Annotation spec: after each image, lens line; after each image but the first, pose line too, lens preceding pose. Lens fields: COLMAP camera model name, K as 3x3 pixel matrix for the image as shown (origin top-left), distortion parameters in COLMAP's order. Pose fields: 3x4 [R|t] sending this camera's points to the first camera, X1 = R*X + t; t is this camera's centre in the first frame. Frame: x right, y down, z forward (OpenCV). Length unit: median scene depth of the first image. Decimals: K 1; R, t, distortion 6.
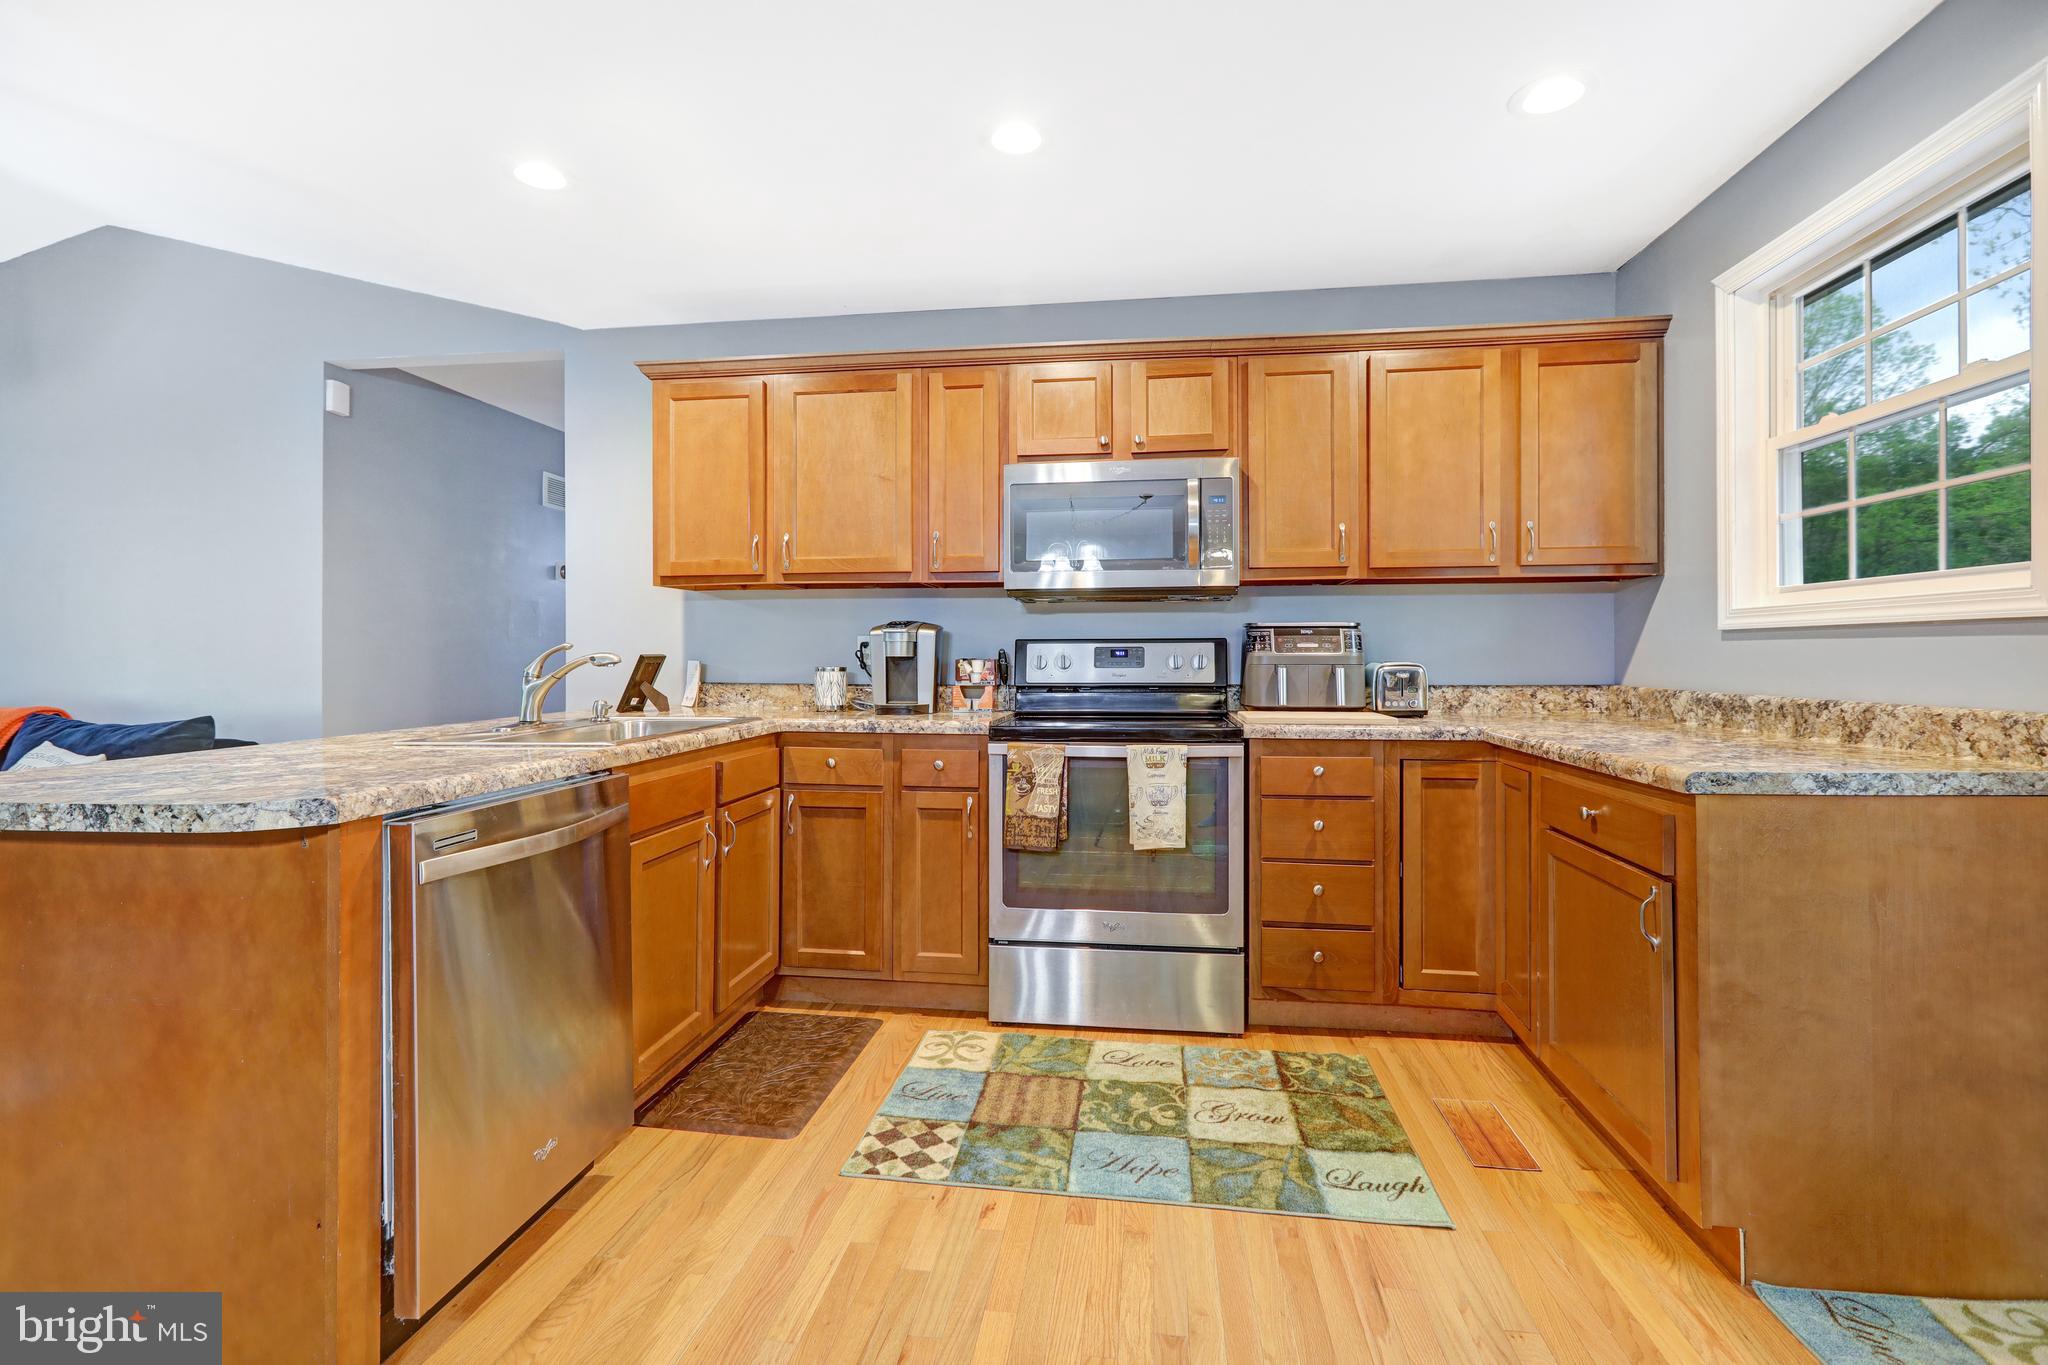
lens RADIAL K [[920.5, 0, 1022.6], [0, 920.5, 651.8], [0, 0, 1]] dist [0.000537, 0.000665]
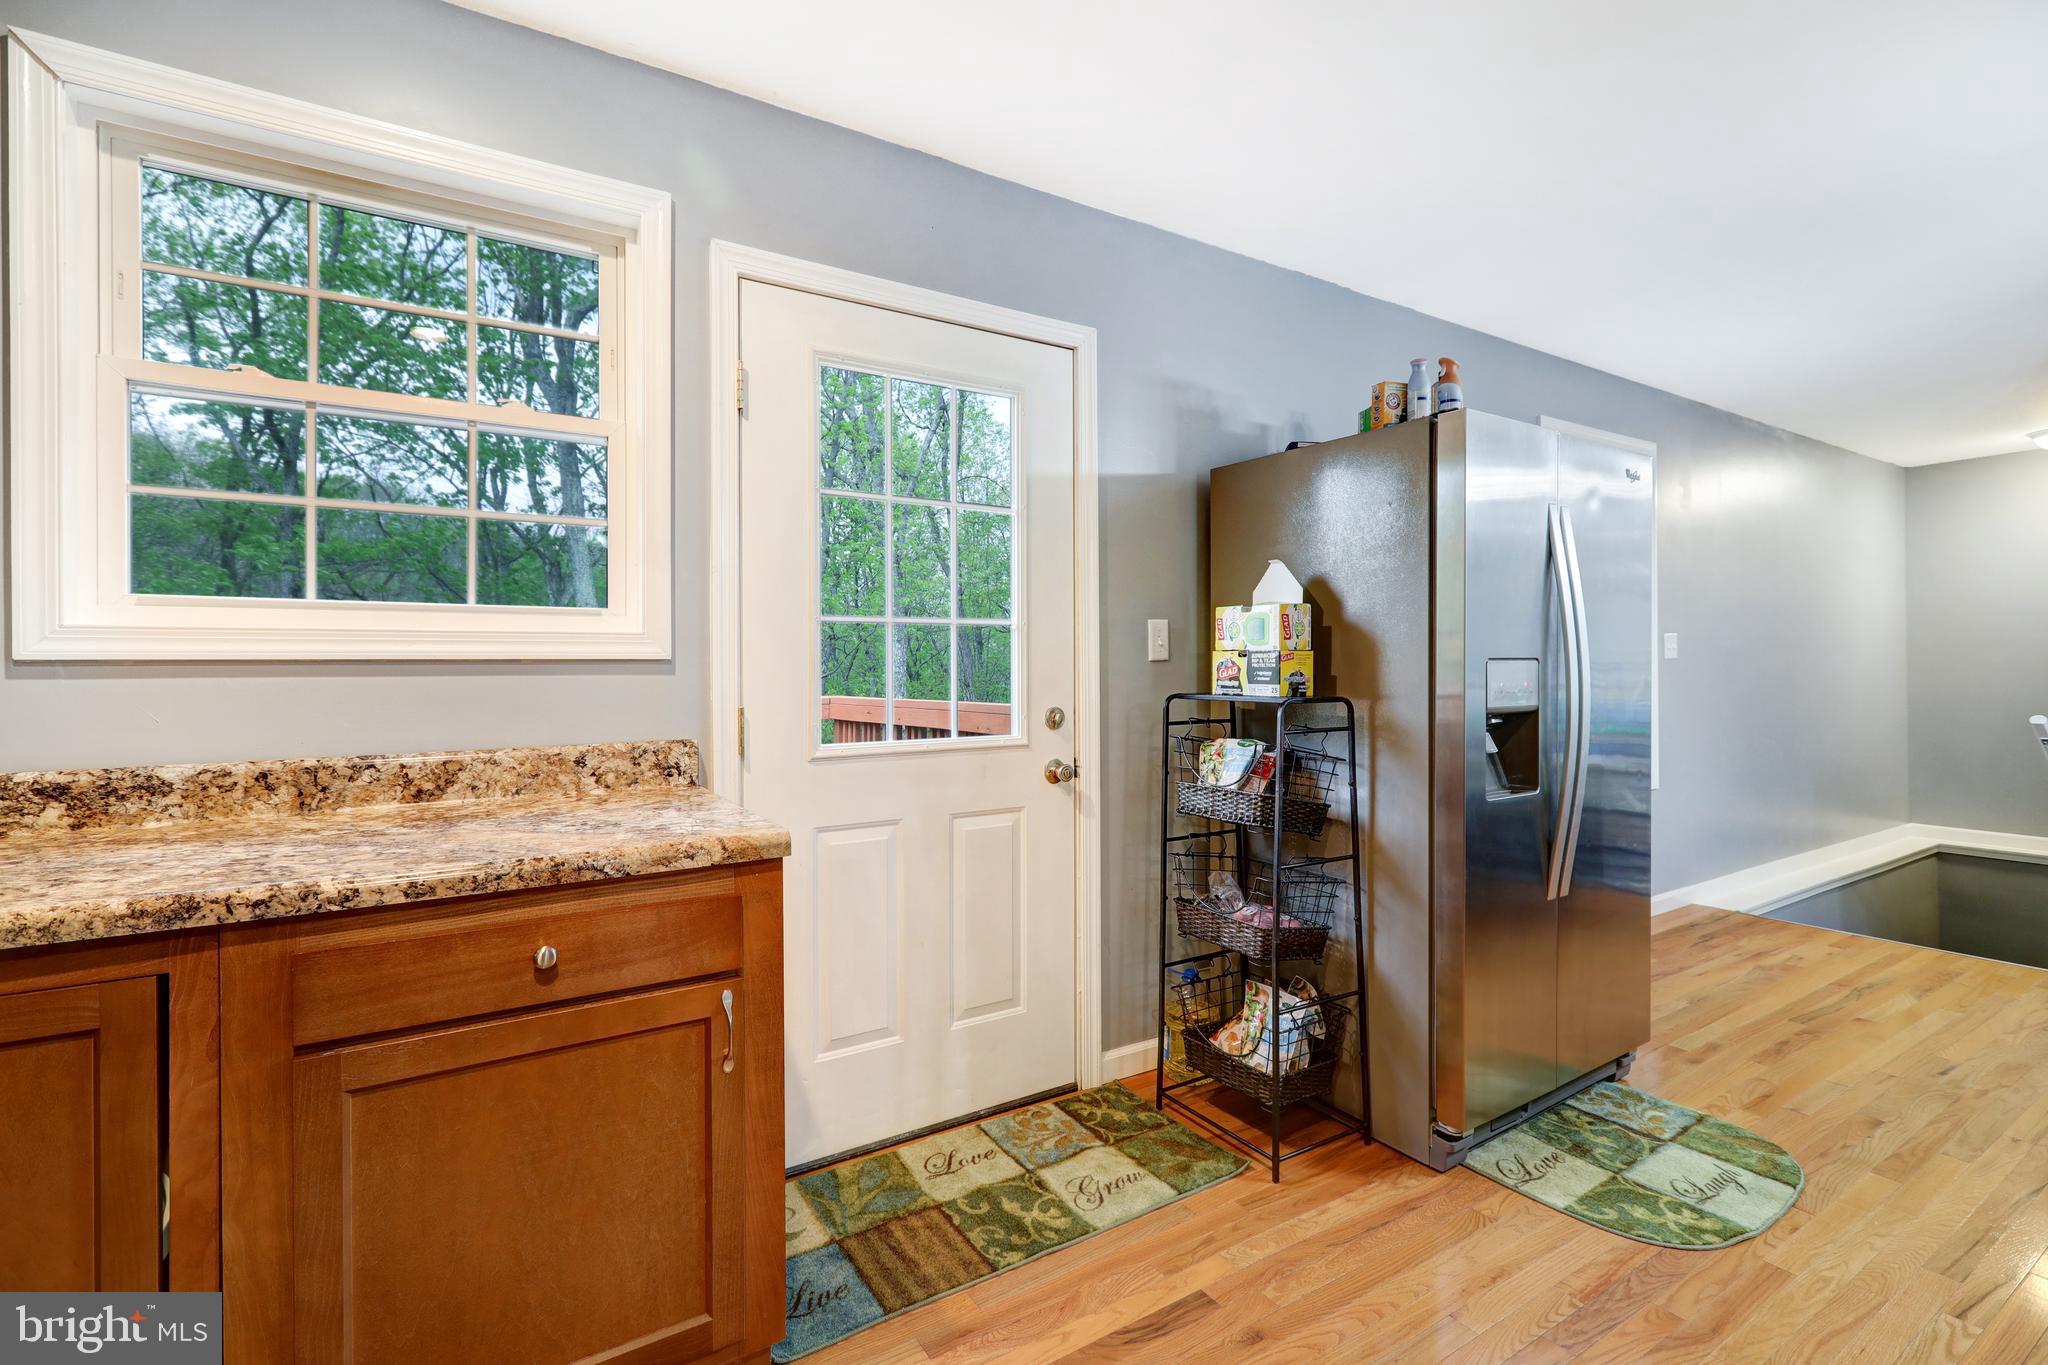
lens RADIAL K [[922.3, 0, 1024.0], [0, 922.3, 664.8], [0, 0, 1]] dist [0.000765, 0.000138]
pose [[-0.644390, 0.007044, 0.764664, -0.062041], [0.005784, 0.999974, -0.004337, -0.014583], [-0.764675, 0.001628, -0.644414, 0.871617]]
